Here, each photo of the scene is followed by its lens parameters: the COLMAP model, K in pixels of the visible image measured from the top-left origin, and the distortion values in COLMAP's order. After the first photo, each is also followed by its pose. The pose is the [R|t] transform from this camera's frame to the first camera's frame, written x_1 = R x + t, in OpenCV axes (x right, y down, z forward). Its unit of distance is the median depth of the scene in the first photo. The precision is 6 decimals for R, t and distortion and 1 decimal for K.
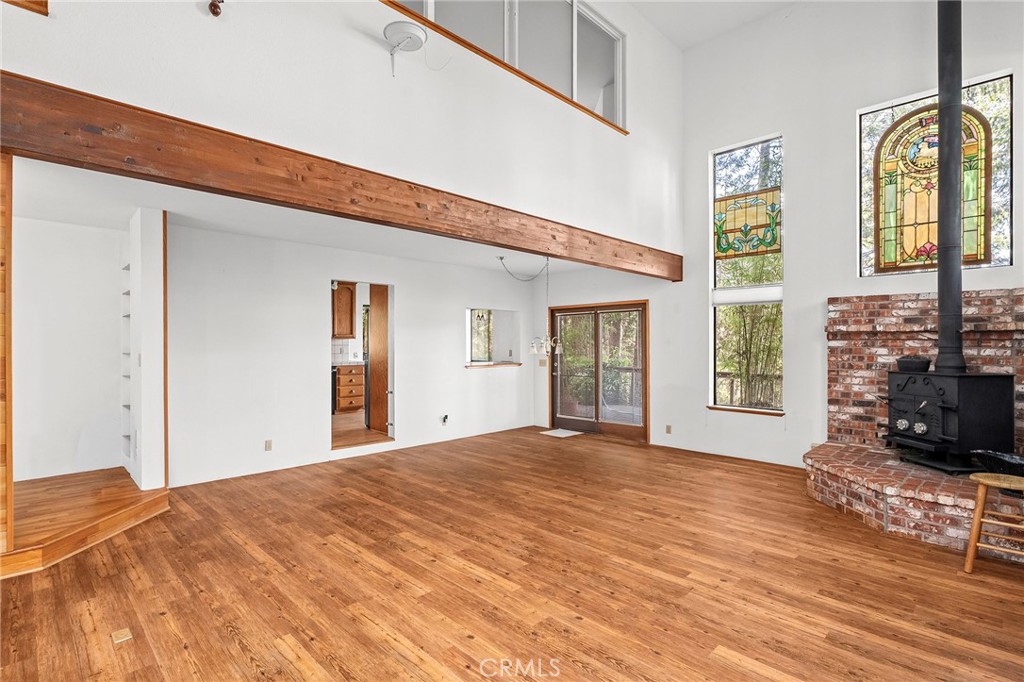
lens RADIAL K [[499.1, 0, 512.0], [0, 499.1, 341.0], [0, 0, 1]] dist [0.004460, 0.000358]
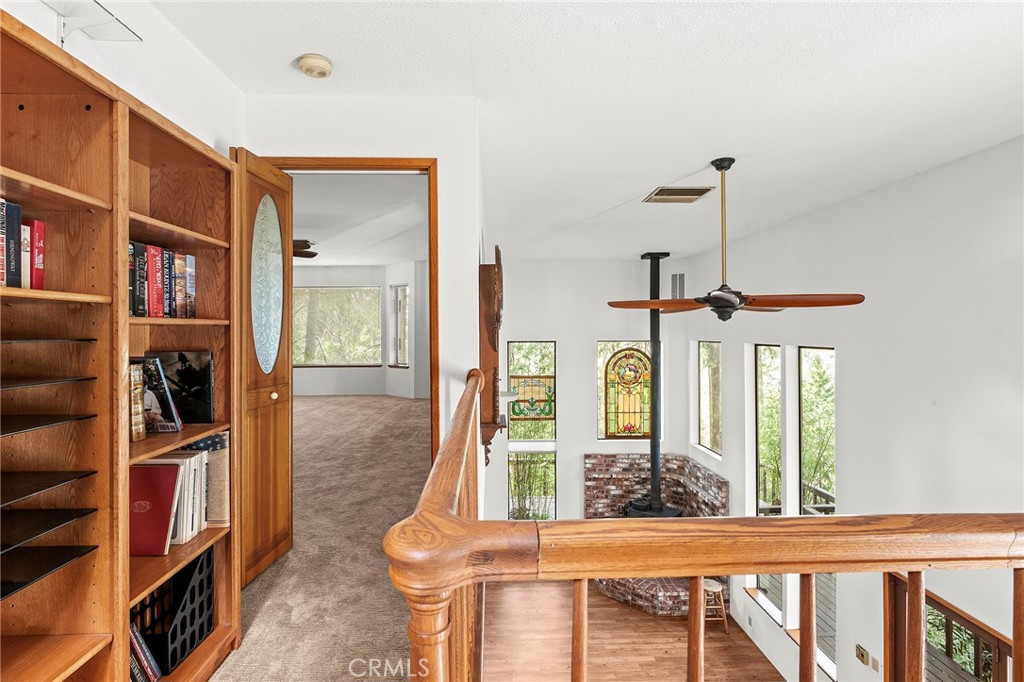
lens RADIAL K [[499.1, 0, 512.0], [0, 499.1, 341.0], [0, 0, 1]] dist [0.004460, 0.000358]
pose [[0.689195, -0.012209, 0.724473, -0.732686], [0.001534, 0.999880, 0.015391, -0.506029], [-0.724575, -0.009496, 0.689131, 0.069300]]
